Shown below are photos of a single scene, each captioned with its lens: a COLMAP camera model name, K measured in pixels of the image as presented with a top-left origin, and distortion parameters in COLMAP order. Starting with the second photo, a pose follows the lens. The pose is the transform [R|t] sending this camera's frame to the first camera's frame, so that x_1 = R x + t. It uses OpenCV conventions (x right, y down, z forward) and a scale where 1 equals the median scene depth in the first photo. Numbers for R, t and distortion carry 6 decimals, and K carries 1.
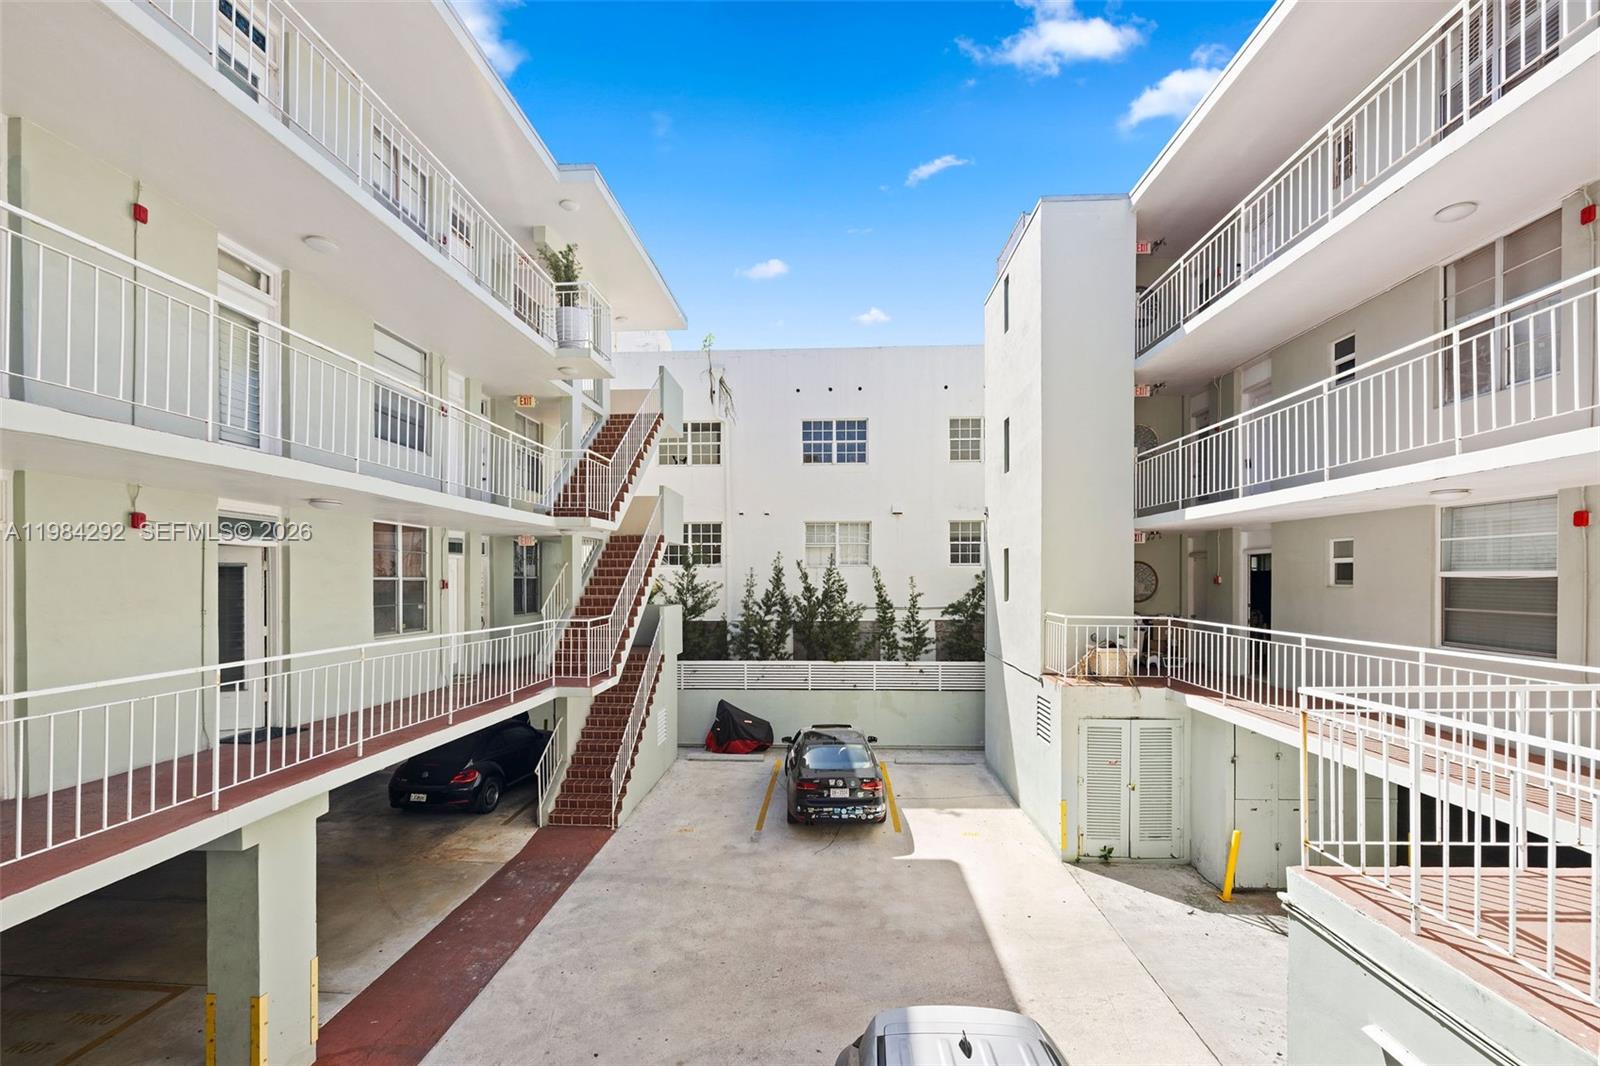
lens RADIAL K [[697.4, 0, 794.7], [0, 697.4, 579.5], [0, 0, 1]] dist [0.000421, 0.000089]
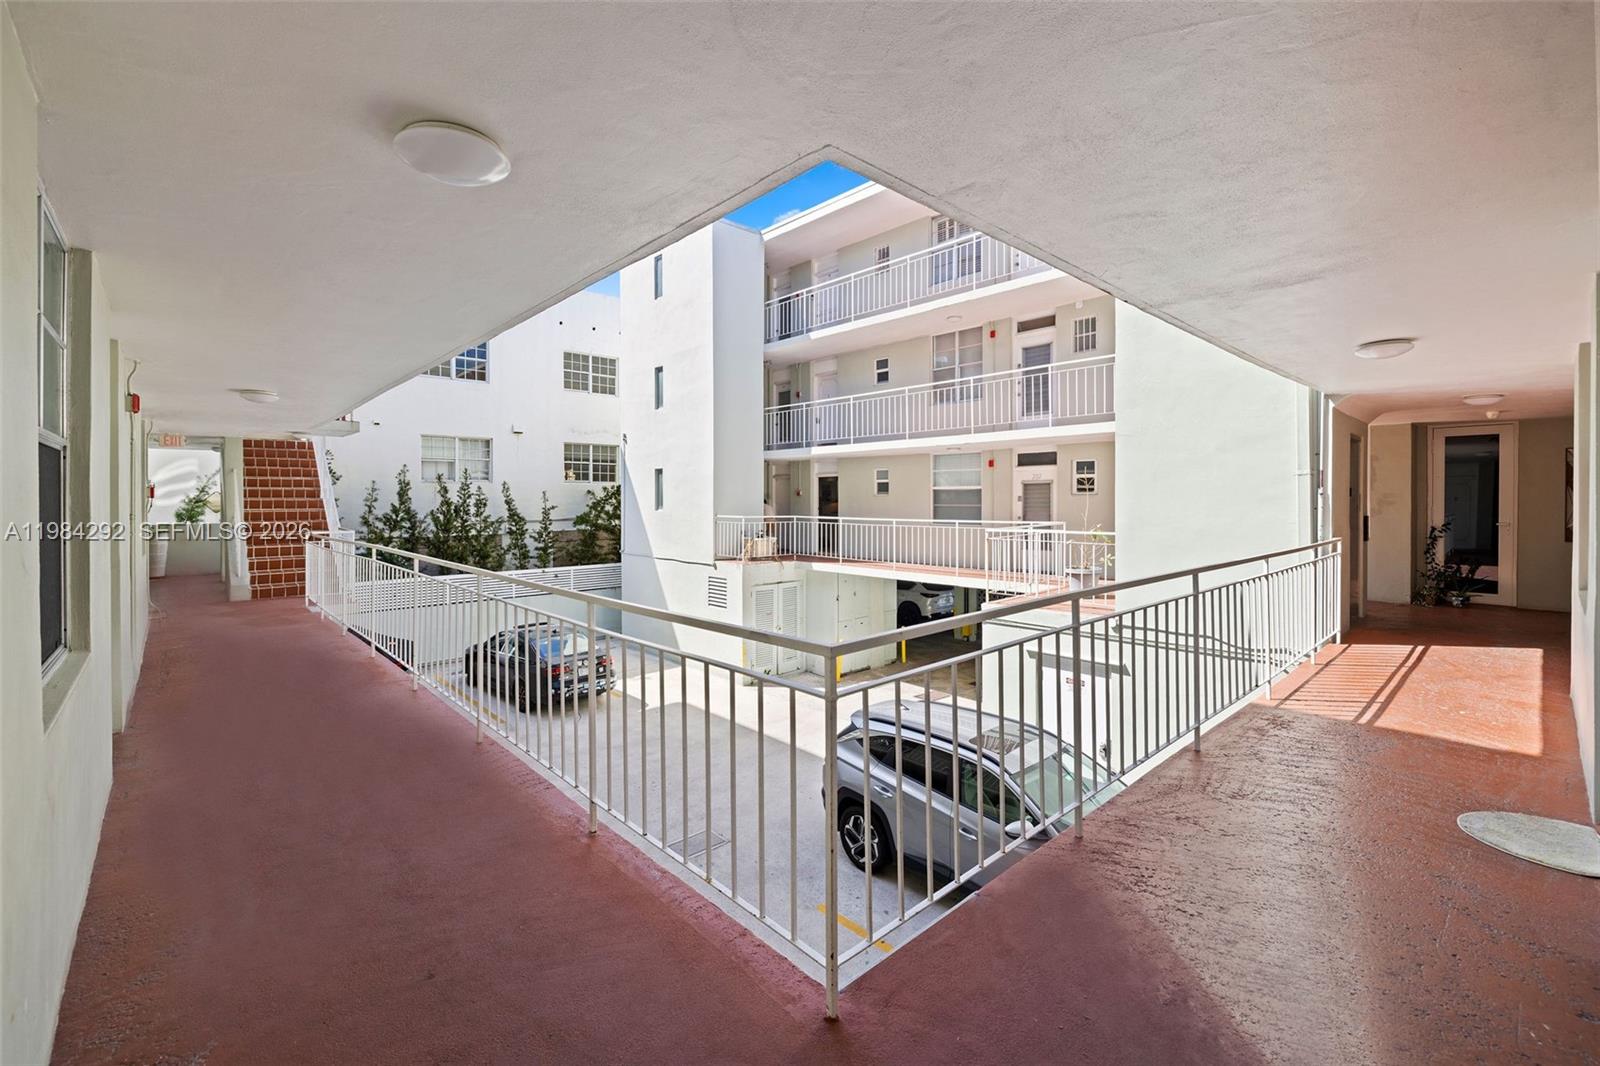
lens RADIAL K [[690.2, 0, 794.7], [0, 690.2, 507.2], [0, 0, 1]] dist [-0.030796, 0.000285]
pose [[0.679472, -0.009898, 0.733635, -0.371508], [0.004585, 0.999947, 0.009244, 0.012685], [-0.733687, -0.002918, 0.679481, -0.029184]]
